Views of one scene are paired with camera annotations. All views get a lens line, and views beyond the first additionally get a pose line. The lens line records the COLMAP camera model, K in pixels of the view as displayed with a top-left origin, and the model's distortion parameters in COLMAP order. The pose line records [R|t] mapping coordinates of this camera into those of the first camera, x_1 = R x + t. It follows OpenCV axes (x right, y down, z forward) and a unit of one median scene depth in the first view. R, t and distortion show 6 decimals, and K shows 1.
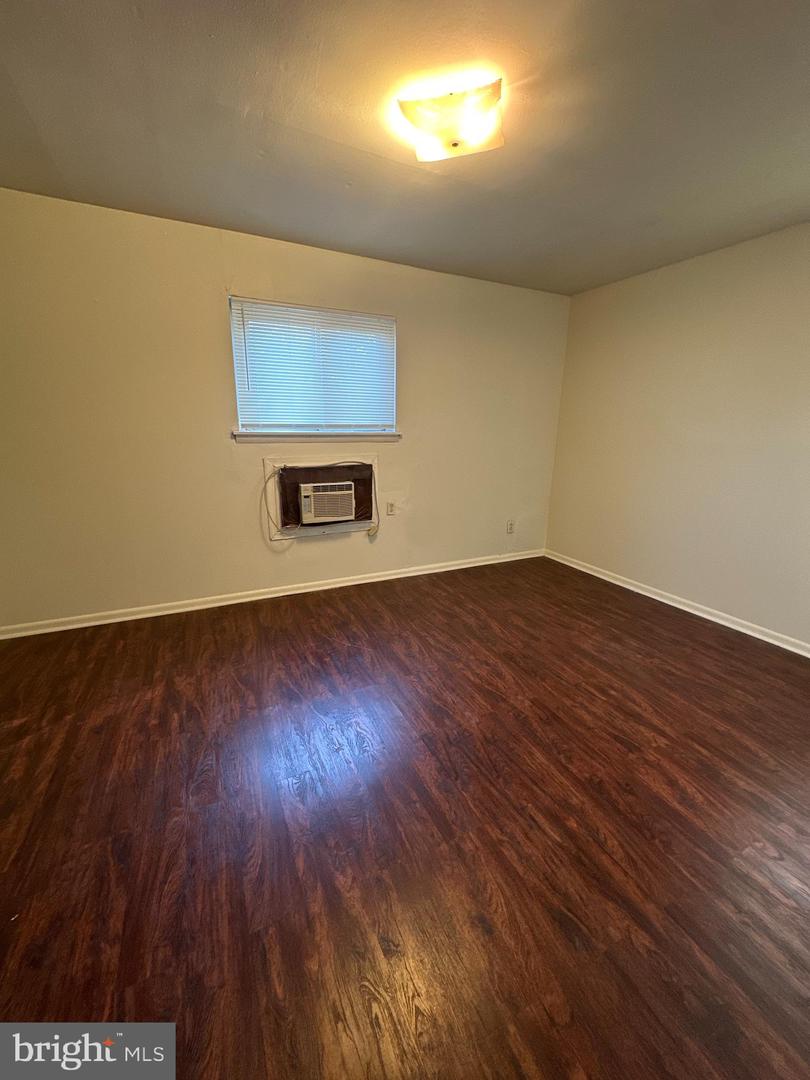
lens RADIAL K [[433.5, 0, 405.0], [0, 433.5, 540.0], [0, 0, 1]] dist [-0.002007, -0.000343]
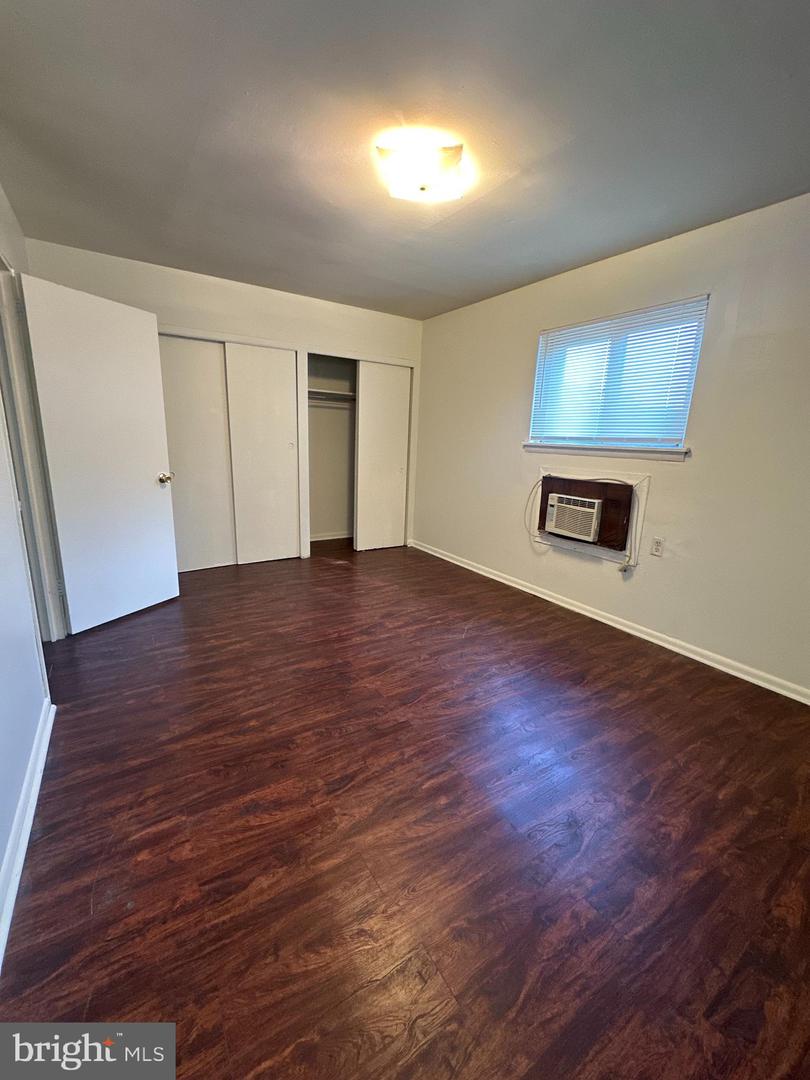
lens RADIAL K [[433.5, 0, 405.0], [0, 433.5, 540.0], [0, 0, 1]] dist [-0.002007, -0.000343]
pose [[0.119691, 0.217324, -0.968733, 0.794361], [-0.294272, 0.939666, 0.174445, -0.106187], [0.948197, 0.264192, 0.176422, 0.537141]]
